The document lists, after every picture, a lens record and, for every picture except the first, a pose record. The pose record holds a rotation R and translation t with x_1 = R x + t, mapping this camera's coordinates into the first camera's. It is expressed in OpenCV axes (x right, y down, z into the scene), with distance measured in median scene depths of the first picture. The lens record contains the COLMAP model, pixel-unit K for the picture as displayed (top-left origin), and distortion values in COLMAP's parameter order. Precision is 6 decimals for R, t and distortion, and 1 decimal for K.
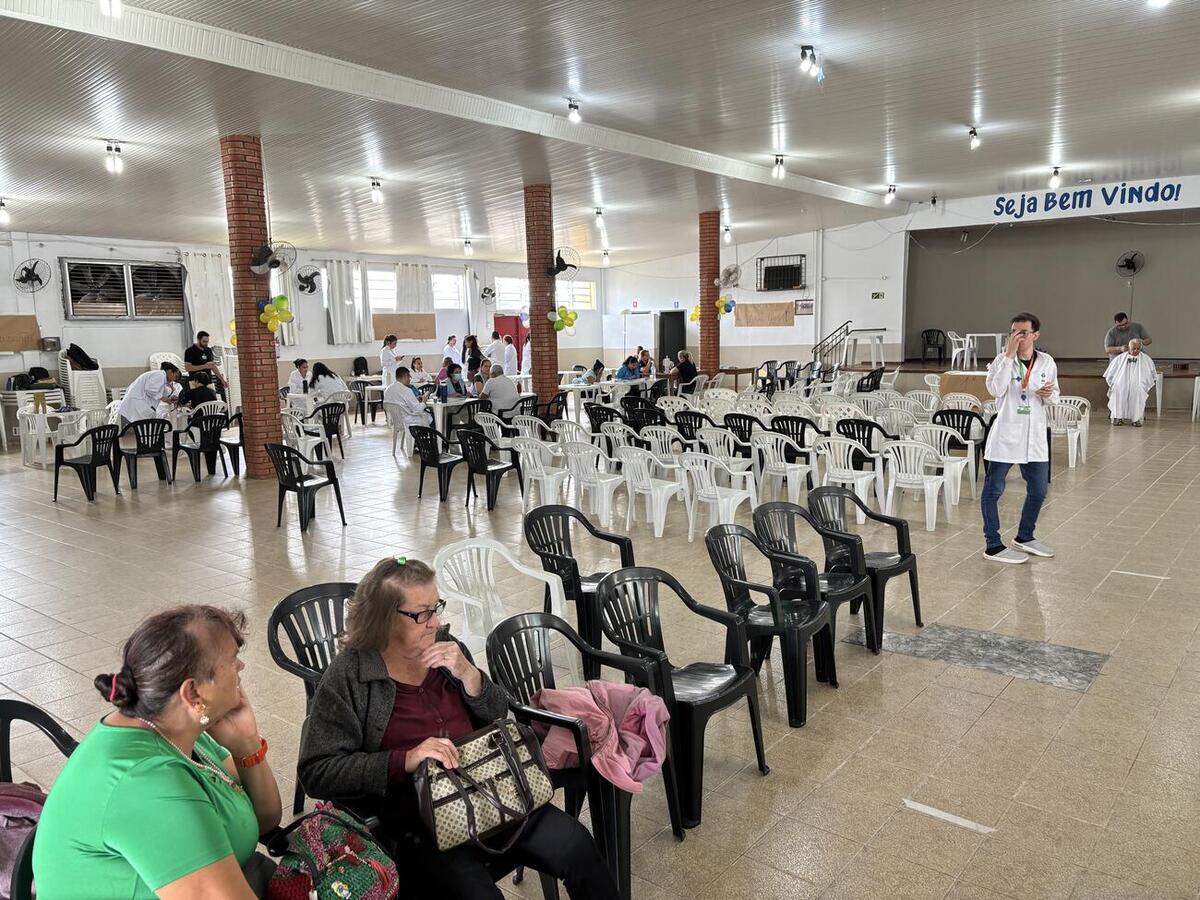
lens RADIAL K [[900.3, 0, 600.0], [0, 900.3, 450.0], [0, 0, 1]] dist [-0.008082, -0.001863]
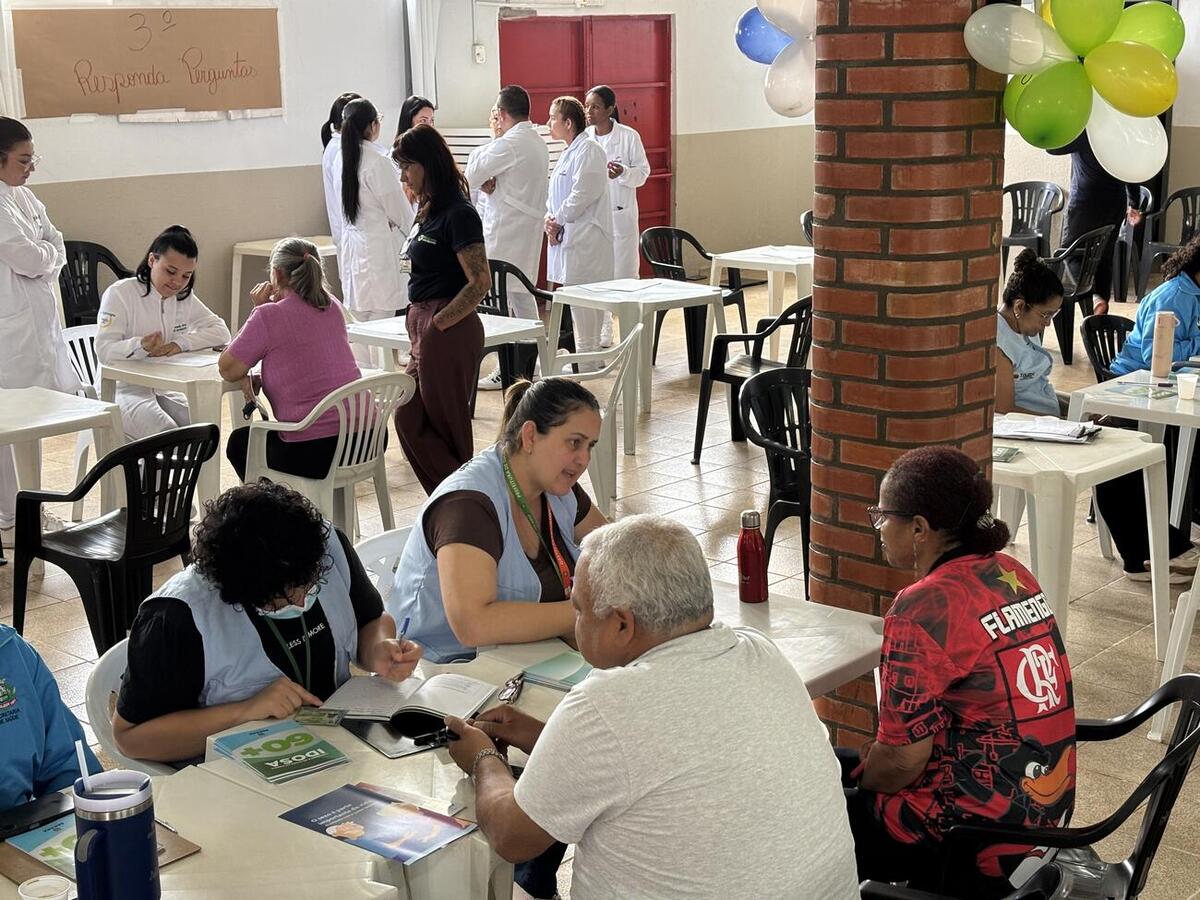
lens RADIAL K [[1757.0, 0, 600.0], [0, 1757.0, 450.0], [0, 0, 1]] dist [0.038772, -0.555741]
pose [[0.999421, 0.023048, -0.025040, -0.095089], [-0.020457, 0.994858, 0.099189, -0.097533], [0.027198, -0.098619, 0.994754, 0.619320]]
